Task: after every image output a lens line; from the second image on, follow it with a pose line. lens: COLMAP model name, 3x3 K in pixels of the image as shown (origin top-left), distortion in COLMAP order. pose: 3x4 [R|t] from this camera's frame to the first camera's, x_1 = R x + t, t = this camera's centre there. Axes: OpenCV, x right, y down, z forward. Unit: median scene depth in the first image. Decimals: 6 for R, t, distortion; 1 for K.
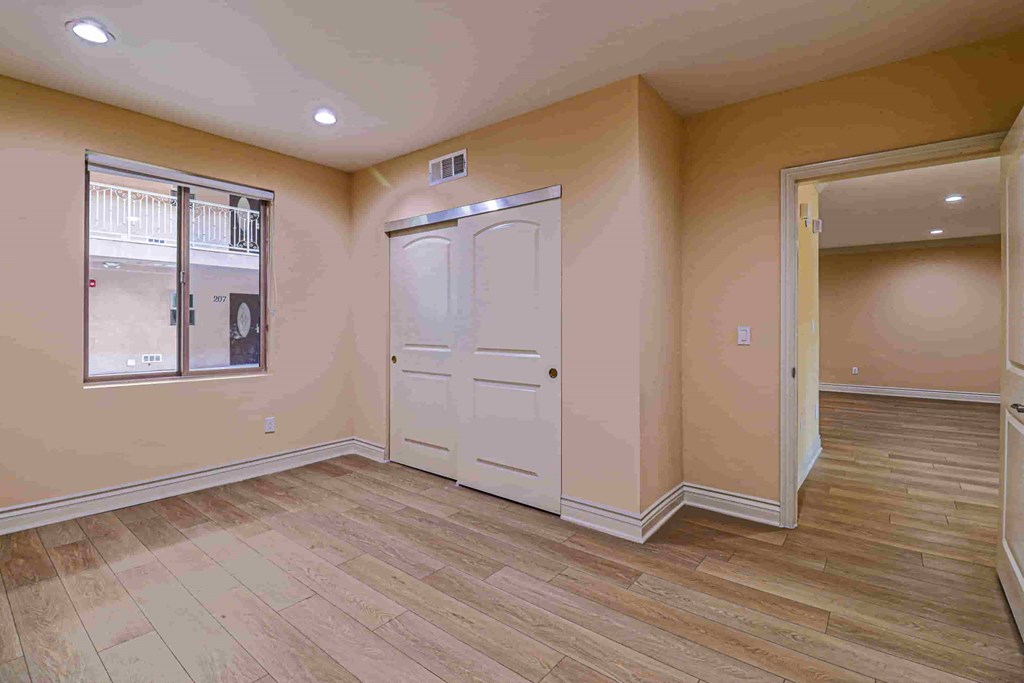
lens RADIAL K [[475.6, 0, 512.5], [0, 475.6, 326.9], [0, 0, 1]] dist [0.003341, -0.013577]
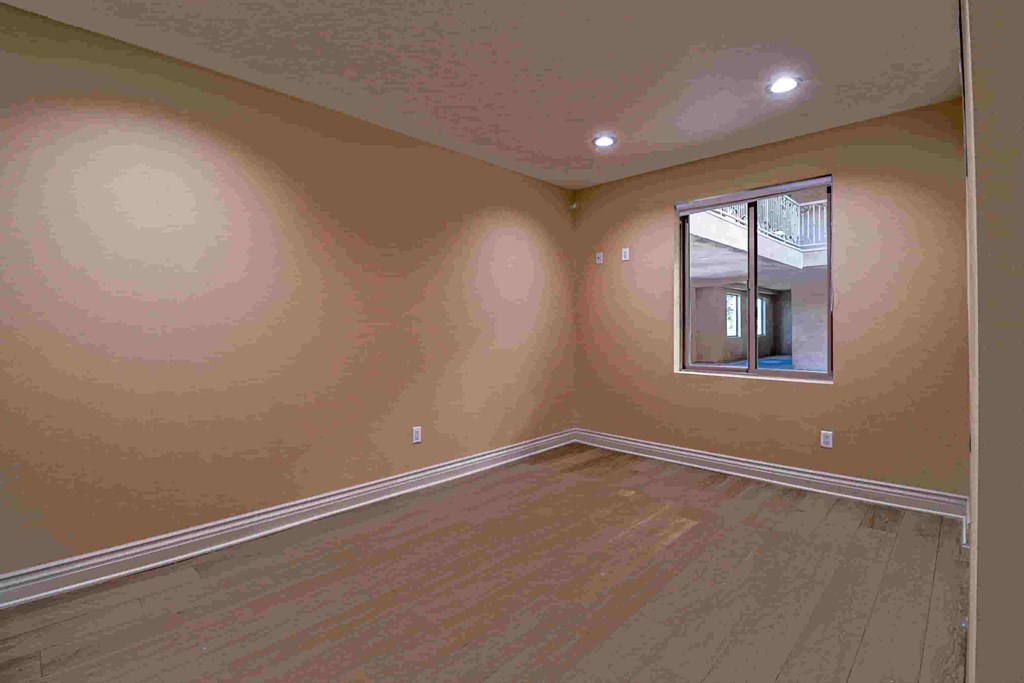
lens RADIAL K [[475.6, 0, 512.5], [0, 475.6, 326.9], [0, 0, 1]] dist [0.003341, -0.013577]
pose [[-0.092369, -0.003799, -0.995718, 0.427484], [0.002291, 0.999989, -0.004028, -0.000663], [0.995722, -0.002653, -0.092359, 0.505878]]
